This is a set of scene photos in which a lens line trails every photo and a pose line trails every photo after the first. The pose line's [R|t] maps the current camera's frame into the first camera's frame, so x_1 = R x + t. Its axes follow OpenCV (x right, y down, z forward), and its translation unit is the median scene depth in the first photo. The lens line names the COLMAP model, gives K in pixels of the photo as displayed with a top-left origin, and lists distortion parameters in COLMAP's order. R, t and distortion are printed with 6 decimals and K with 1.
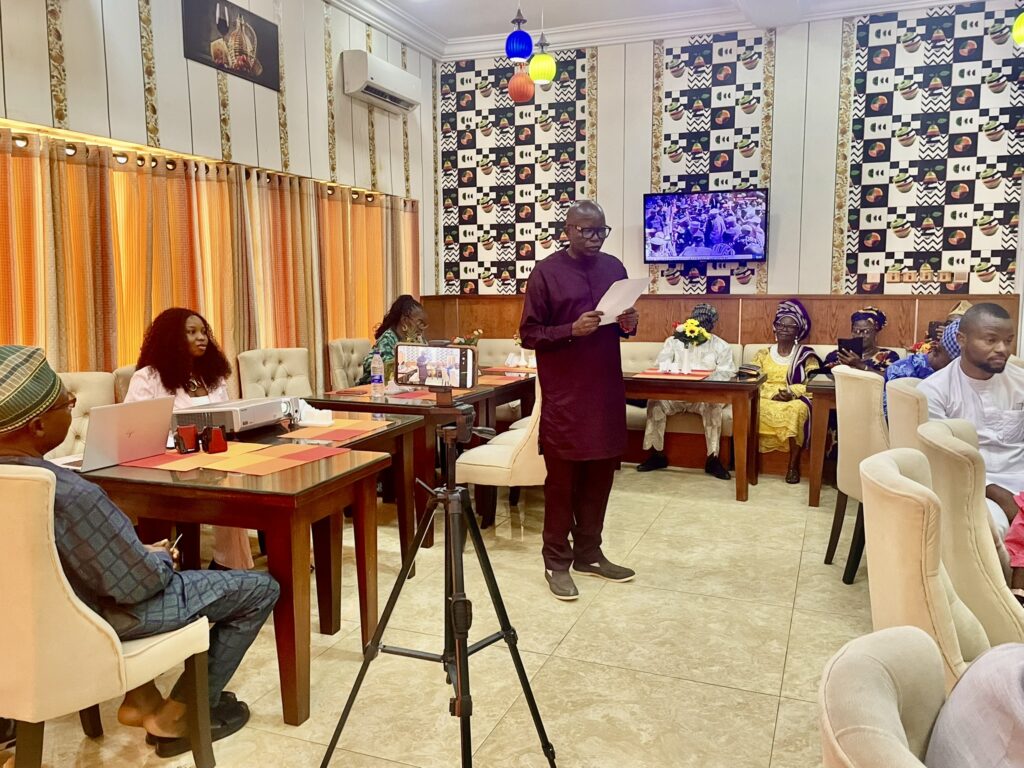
lens RADIAL K [[820.8, 0, 507.6], [0, 820.8, 382.1], [0, 0, 1]] dist [0.049211, -0.058248]
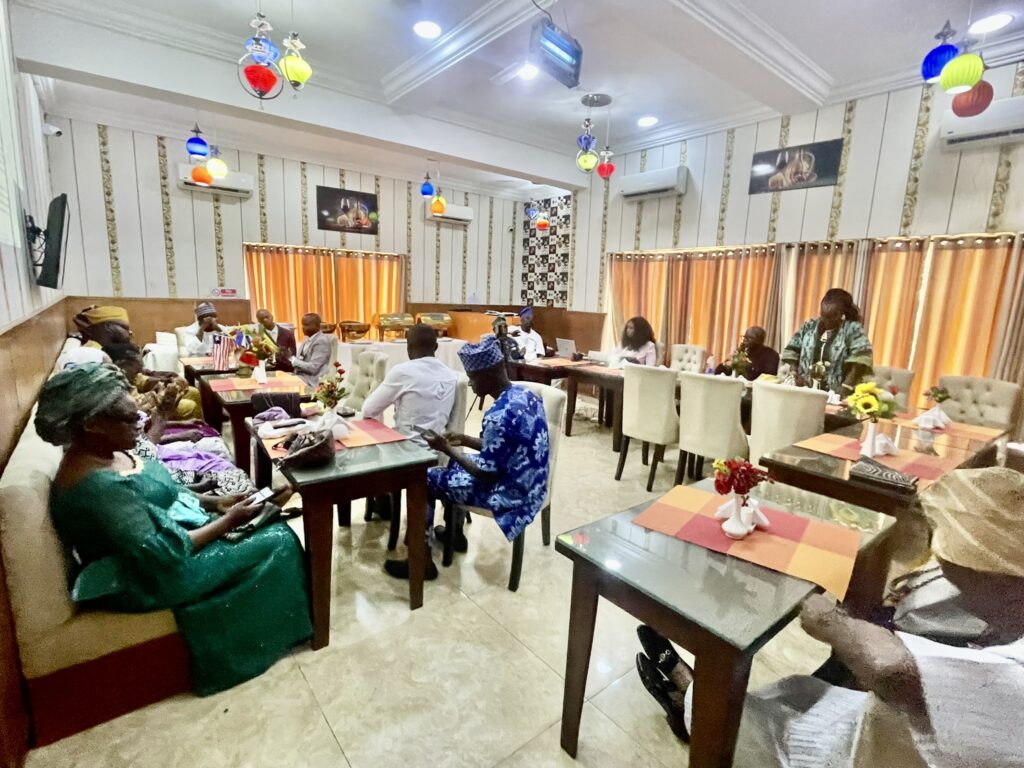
lens RADIAL K [[498.0, 0, 510.7], [0, 498.0, 385.9], [0, 0, 1]] dist [-0.001031, -0.000953]
pose [[-0.480852, 0.149576, -0.863949, 0.834458], [-0.136722, 0.960498, 0.242387, -0.149054], [0.866076, 0.234673, -0.441407, 1.000930]]
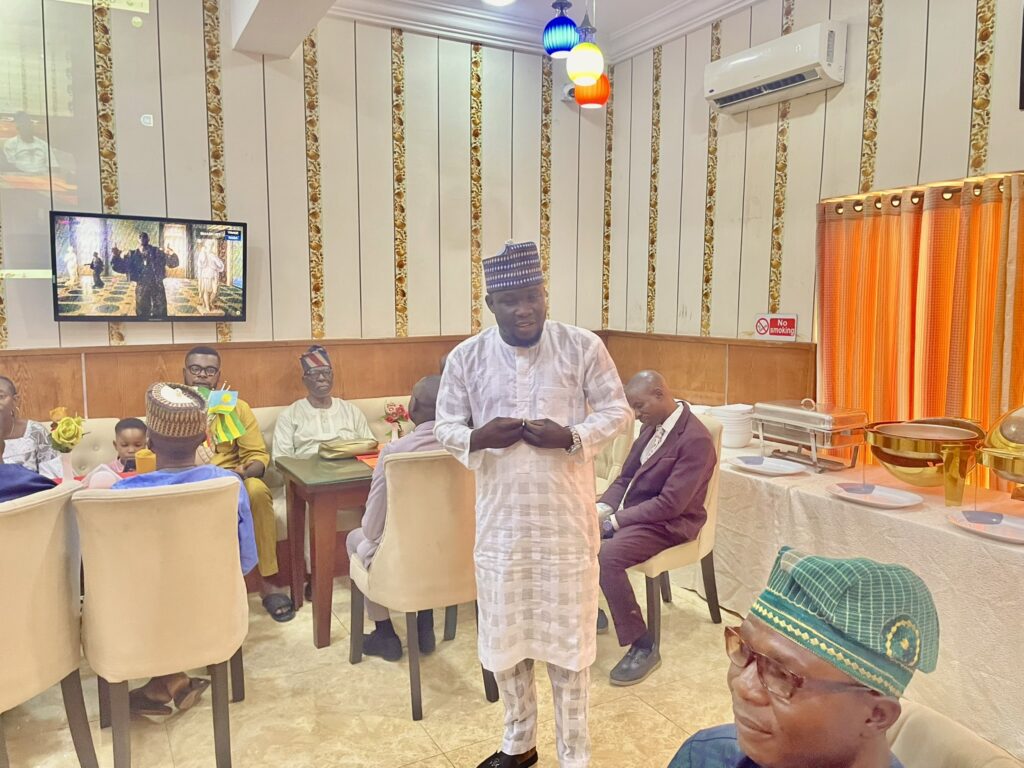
lens RADIAL K [[772.2, 0, 502.5], [0, 772.2, 376.3], [0, 0, 1]] dist [0.091844, -0.118578]
pose [[-0.770495, -0.056809, 0.634910, -0.297138], [0.083912, 0.978314, 0.189368, -0.101772], [-0.631899, 0.199184, -0.749019, 0.579595]]
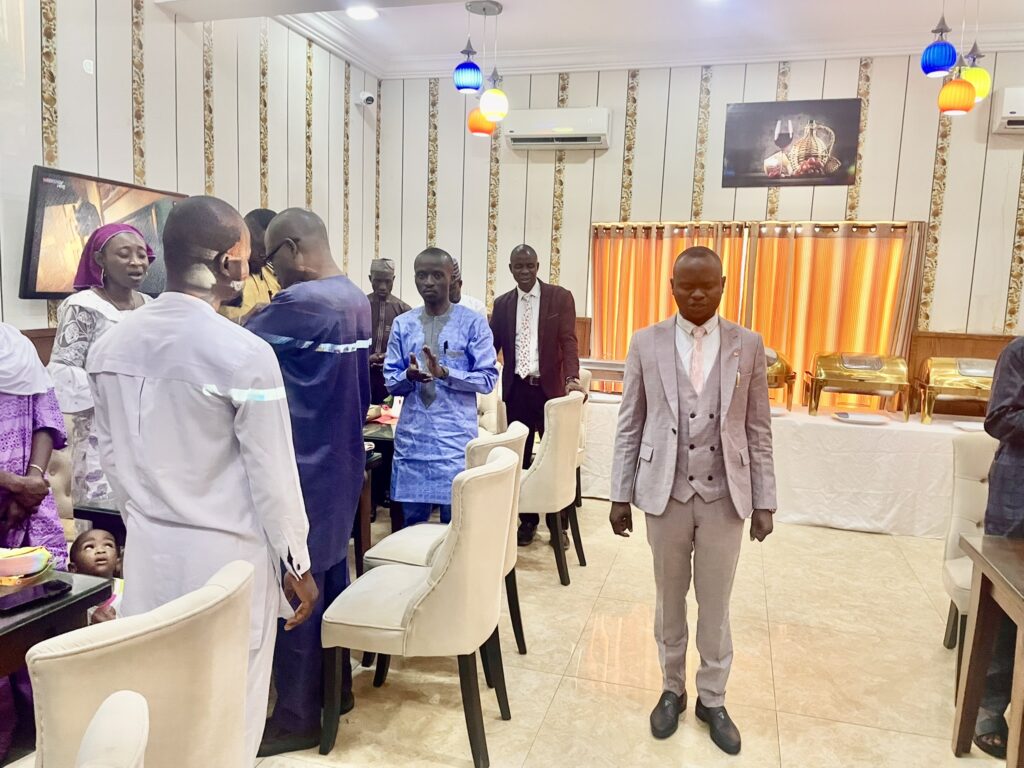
lens RADIAL K [[772.2, 0, 516.1], [0, 772.2, 373.5], [0, 0, 1]] dist [0.091844, -0.118578]
pose [[-0.993644, -0.009407, -0.112178, 0.233274], [-0.035858, 0.971046, 0.236185, -0.152745], [0.106708, 0.238706, -0.965211, 0.948779]]
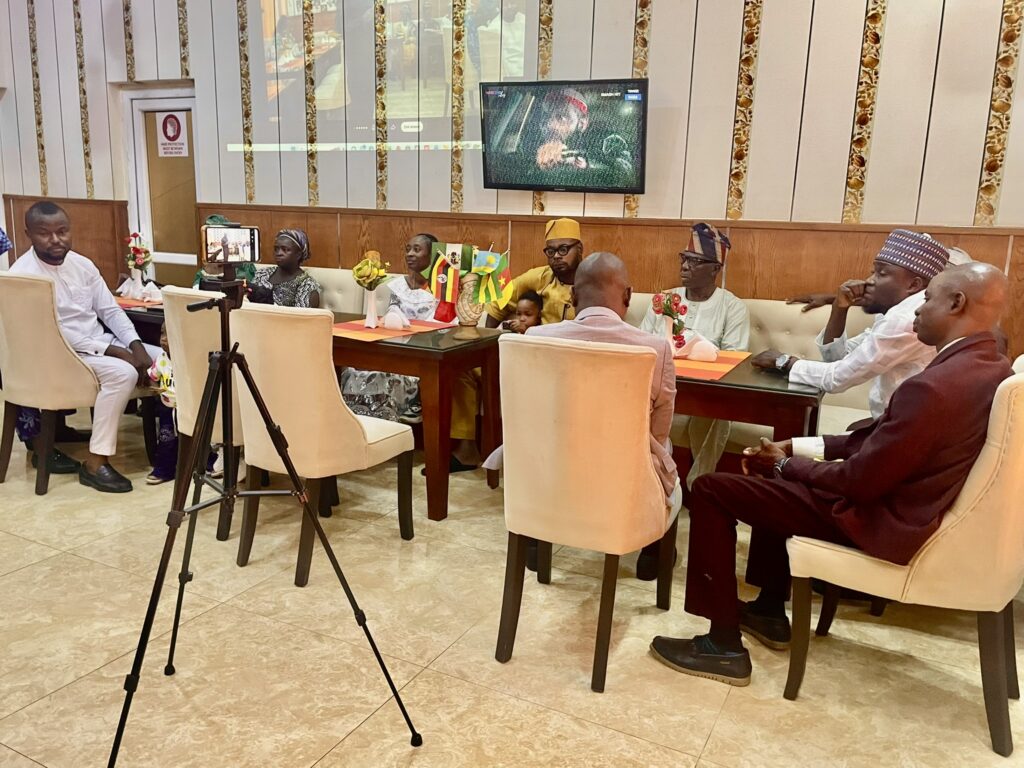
lens RADIAL K [[820.8, 0, 516.6], [0, 820.8, 380.9], [0, 0, 1]] dist [0.049211, -0.058248]
pose [[0.087508, -0.200169, 0.975846, -0.374820], [0.092943, 0.976971, 0.192065, -0.005449], [-0.991818, 0.073891, 0.104097, 0.138660]]
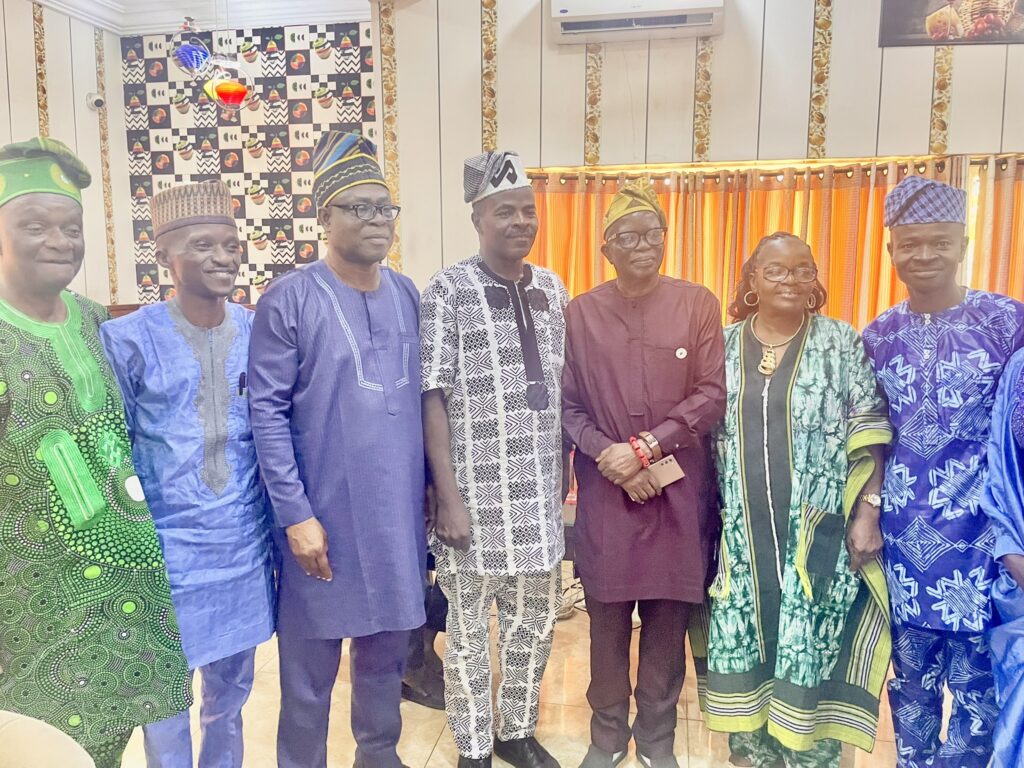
lens RADIAL K [[772.2, 0, 513.6], [0, 772.2, 377.4], [0, 0, 1]] dist [0.091844, -0.118578]
pose [[0.184137, 0.143133, -0.972423, 0.357018], [-0.121208, 0.985096, 0.122046, -0.087588], [0.975399, 0.095393, 0.198741, 0.427706]]
